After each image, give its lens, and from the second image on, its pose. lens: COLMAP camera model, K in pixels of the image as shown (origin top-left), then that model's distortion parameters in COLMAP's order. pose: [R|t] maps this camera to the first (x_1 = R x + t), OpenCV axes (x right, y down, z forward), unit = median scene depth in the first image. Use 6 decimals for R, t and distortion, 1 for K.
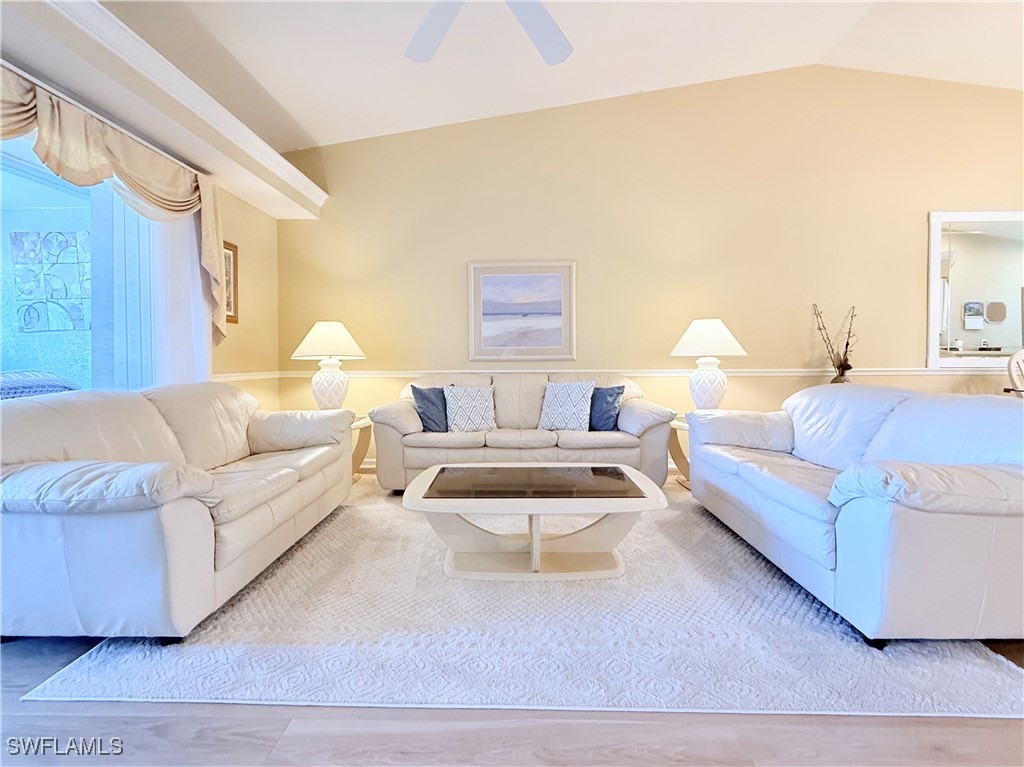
lens RADIAL K [[433.8, 0, 513.3], [0, 433.8, 367.6], [0, 0, 1]] dist [-0.002527, -0.000086]
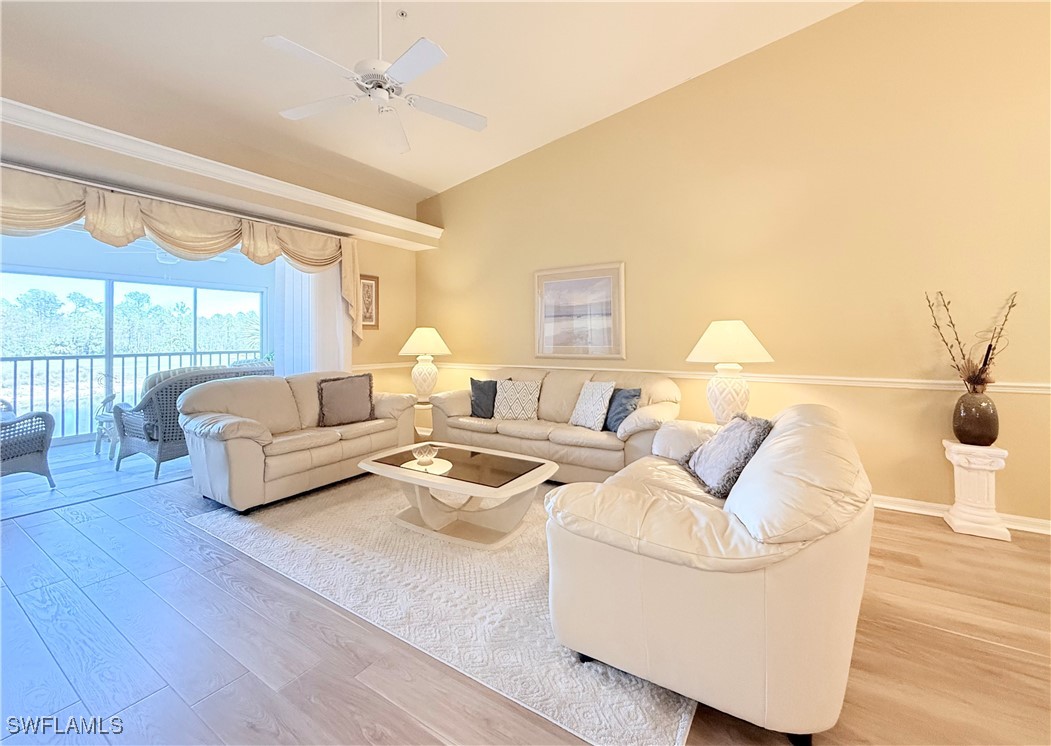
lens RADIAL K [[441.8, 0, 522.2], [0, 441.8, 338.1], [0, 0, 1]] dist [0.000243, 0.000157]
pose [[0.848313, 0.000624, -0.529495, 0.633030], [-0.013223, 0.999712, -0.020006, -0.056463], [0.529330, 0.023973, 0.848077, -0.004587]]
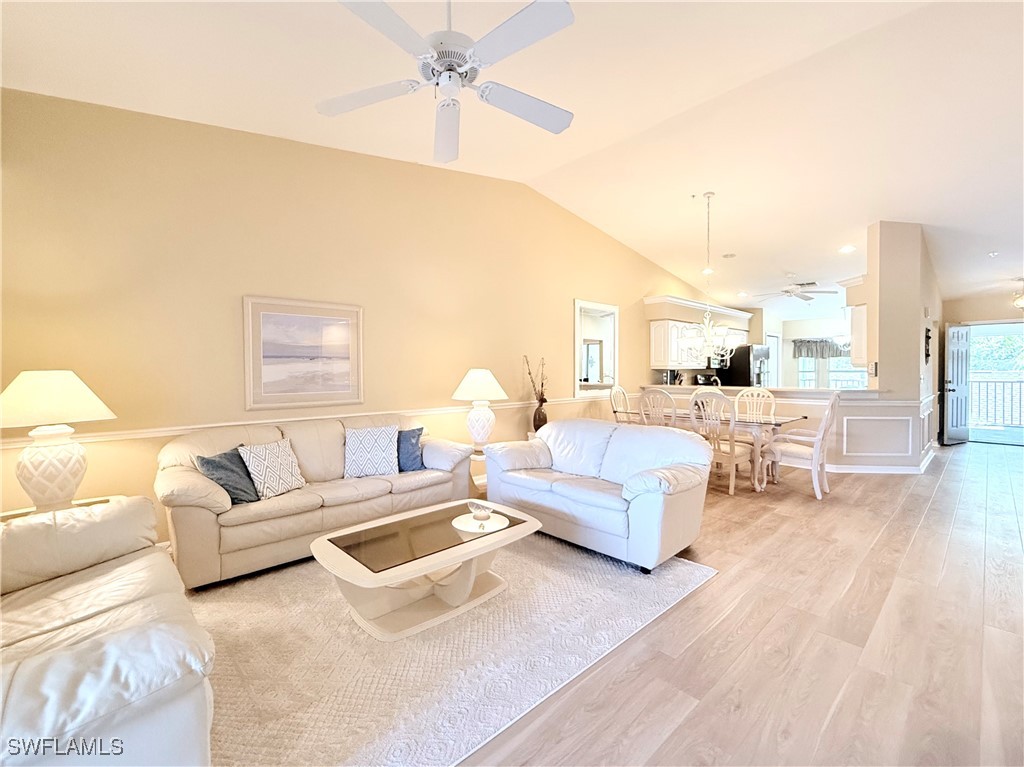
lens RADIAL K [[441.2, 0, 495.5], [0, 441.2, 381.1], [0, 0, 1]] dist [-0.000734, 0.000090]
pose [[0.731016, -0.013881, 0.682219, -0.436642], [0.015181, 0.999876, 0.004078, -0.090719], [-0.682191, 0.007376, 0.731136, 0.035690]]
